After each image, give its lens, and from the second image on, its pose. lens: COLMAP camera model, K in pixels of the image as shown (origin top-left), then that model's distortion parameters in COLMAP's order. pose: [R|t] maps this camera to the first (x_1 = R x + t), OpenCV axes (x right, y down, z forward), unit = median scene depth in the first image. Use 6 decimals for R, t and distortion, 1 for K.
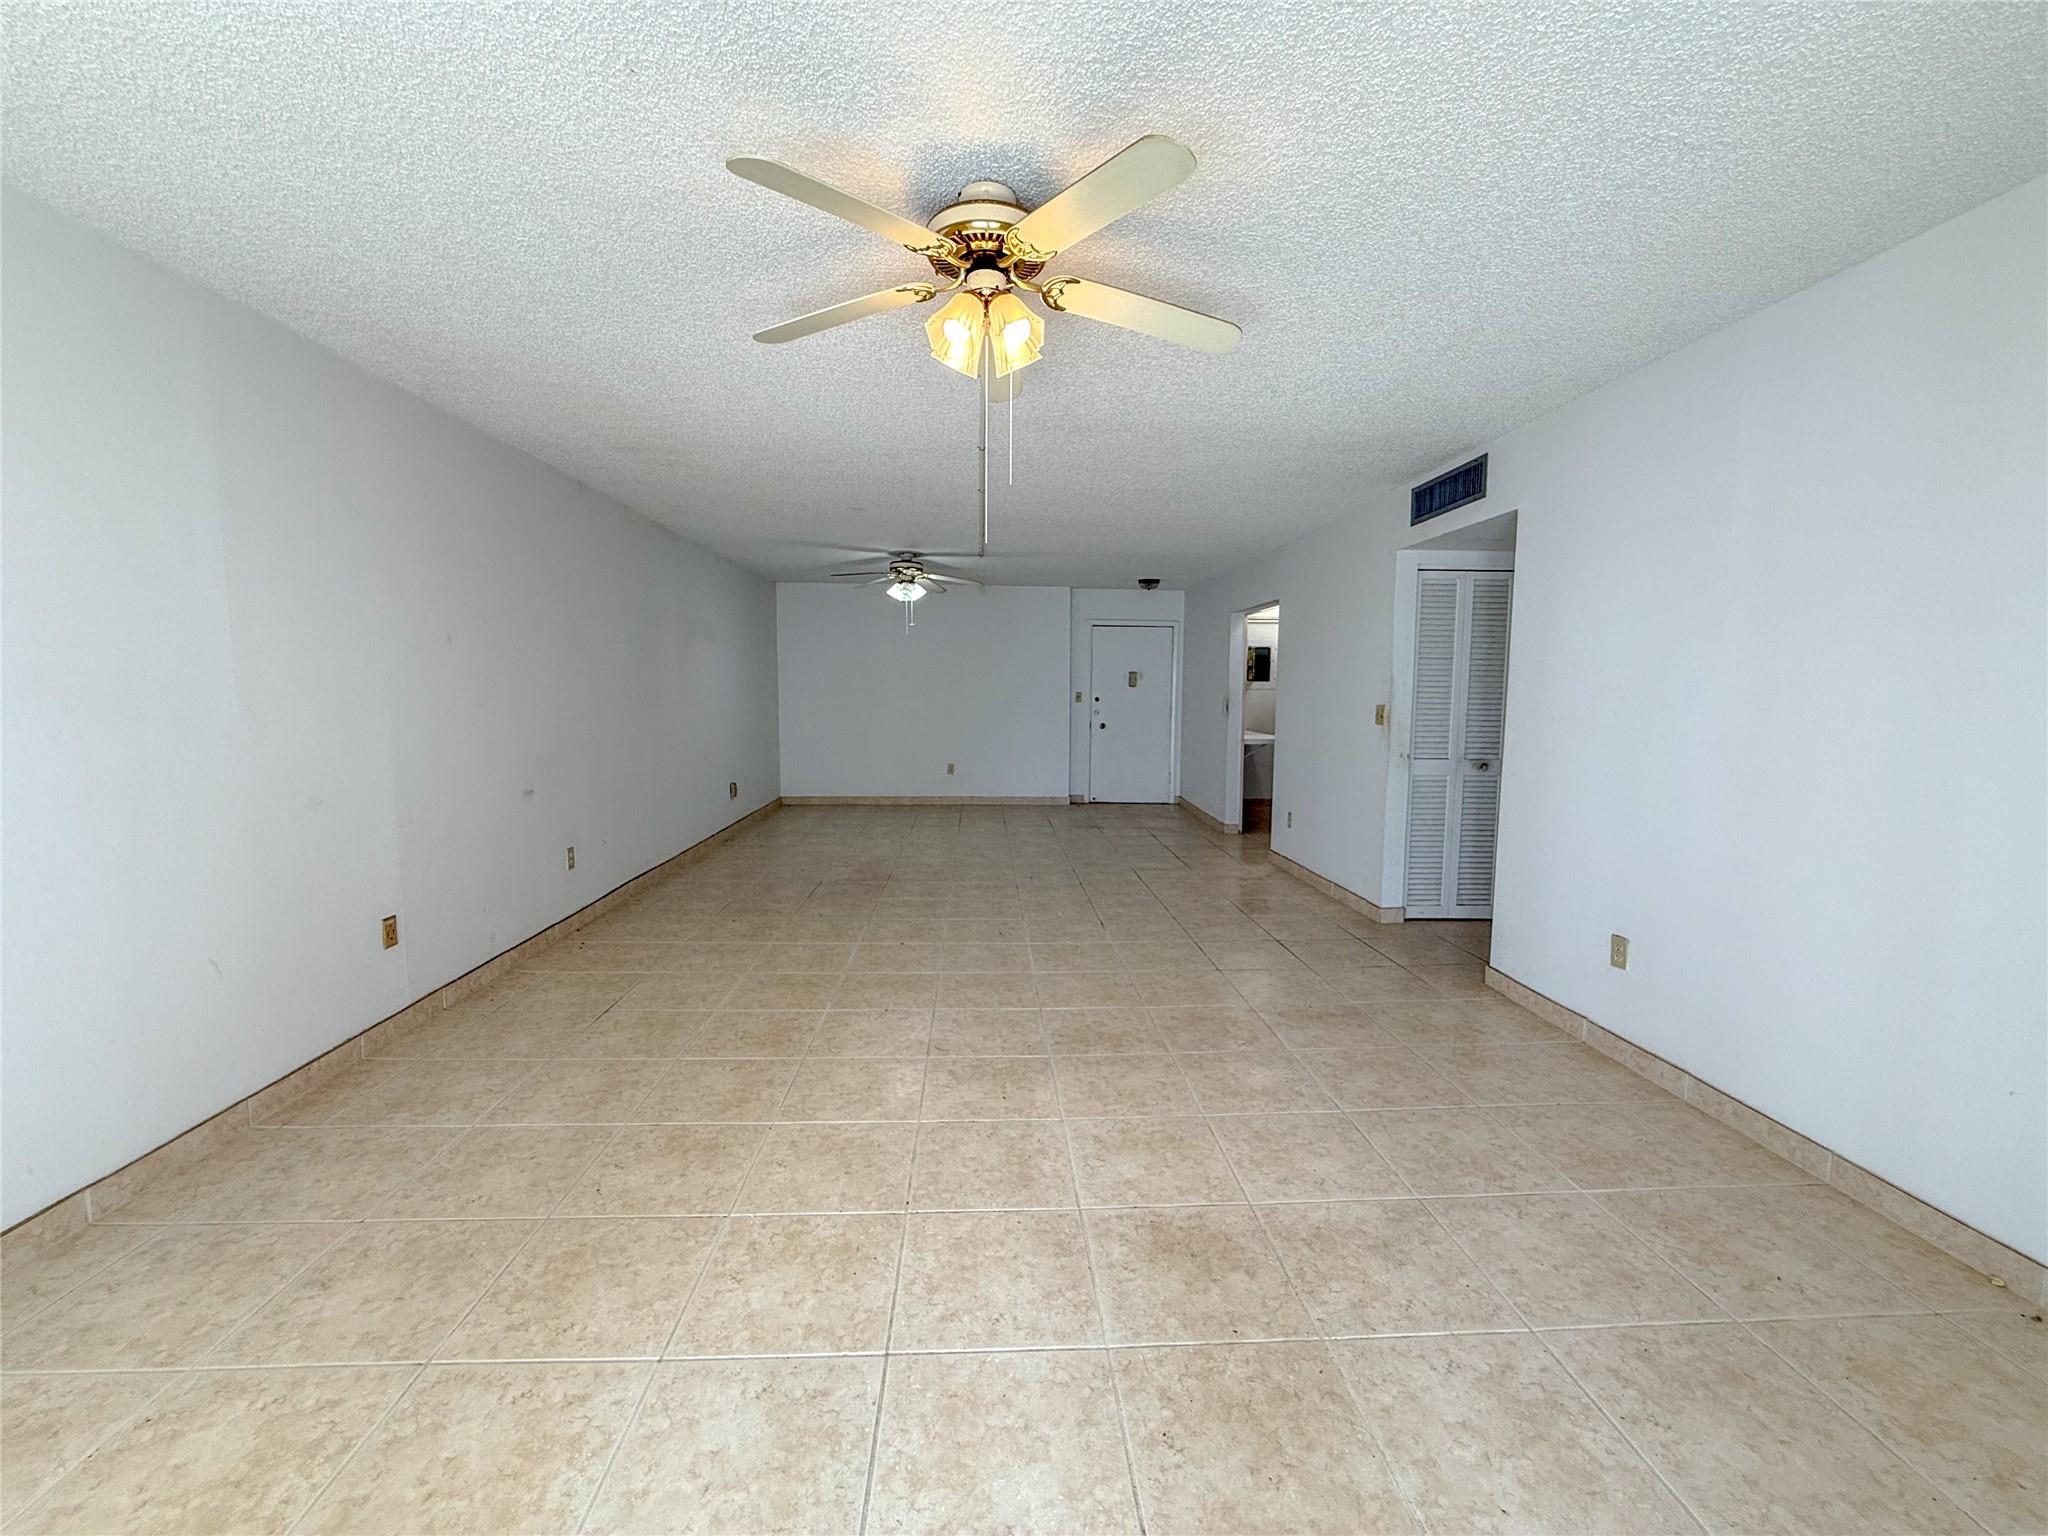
lens RADIAL K [[823.7, 0, 1024.0], [0, 823.7, 768.0], [0, 0, 1]] dist [0.000490, -0.000187]
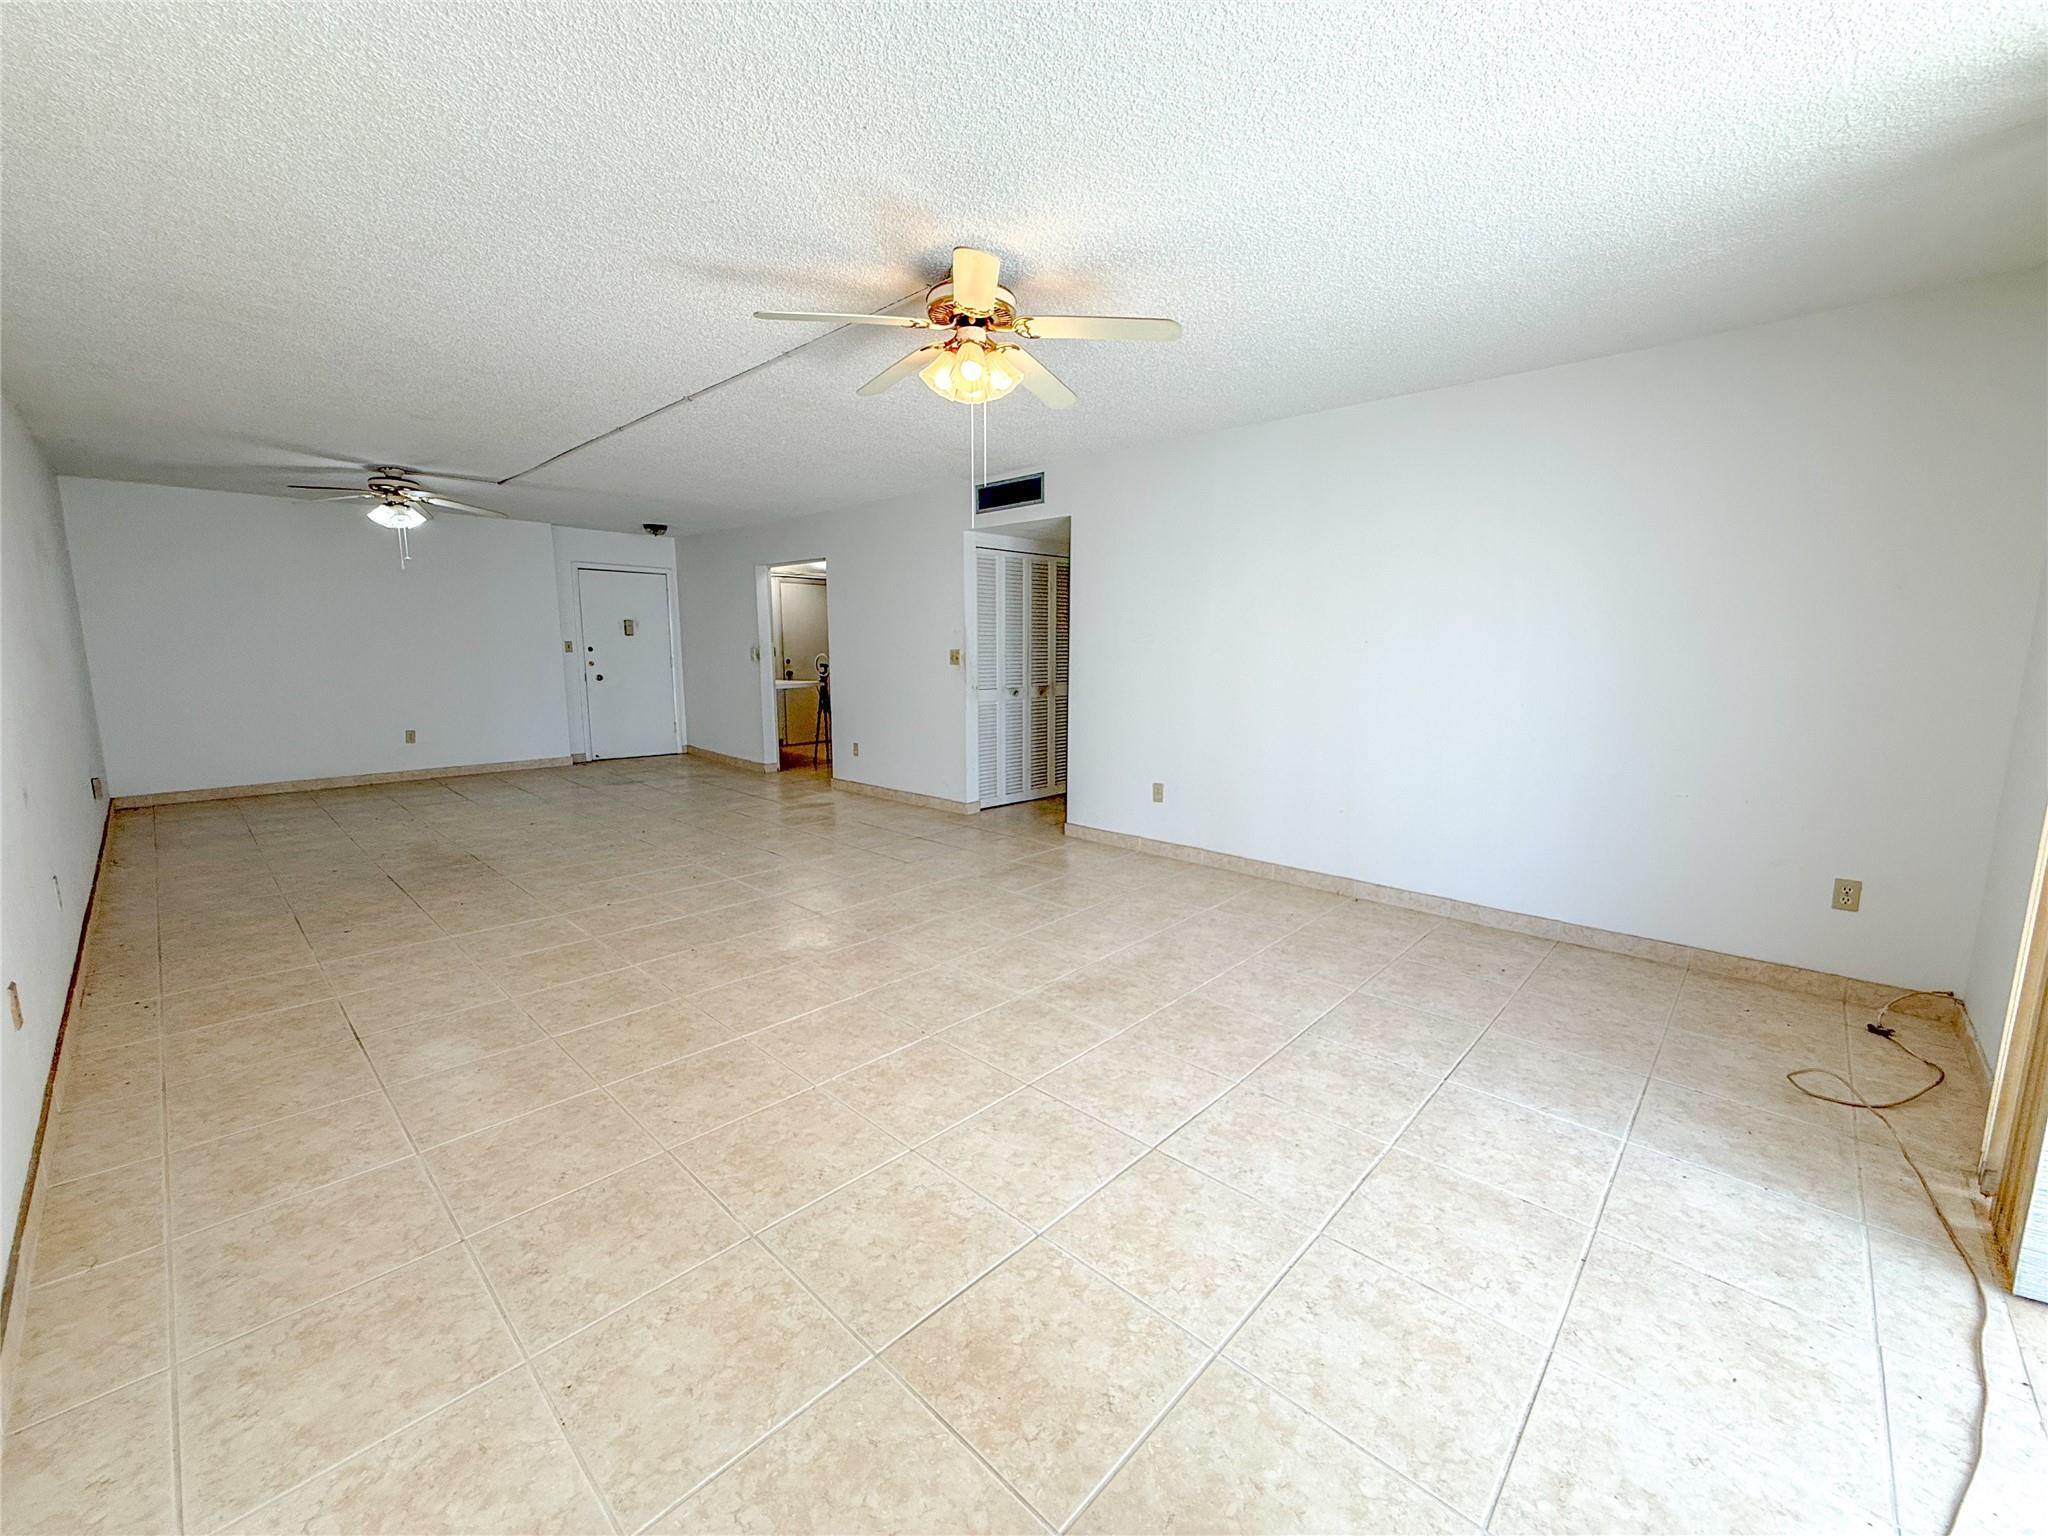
lens RADIAL K [[823.7, 0, 1024.0], [0, 823.7, 768.0], [0, 0, 1]] dist [0.000490, -0.000187]
pose [[0.719291, -0.108812, 0.686134, -0.513866], [0.067472, 0.993930, 0.086893, 0.004936], [-0.691425, -0.016207, 0.722267, -0.028132]]
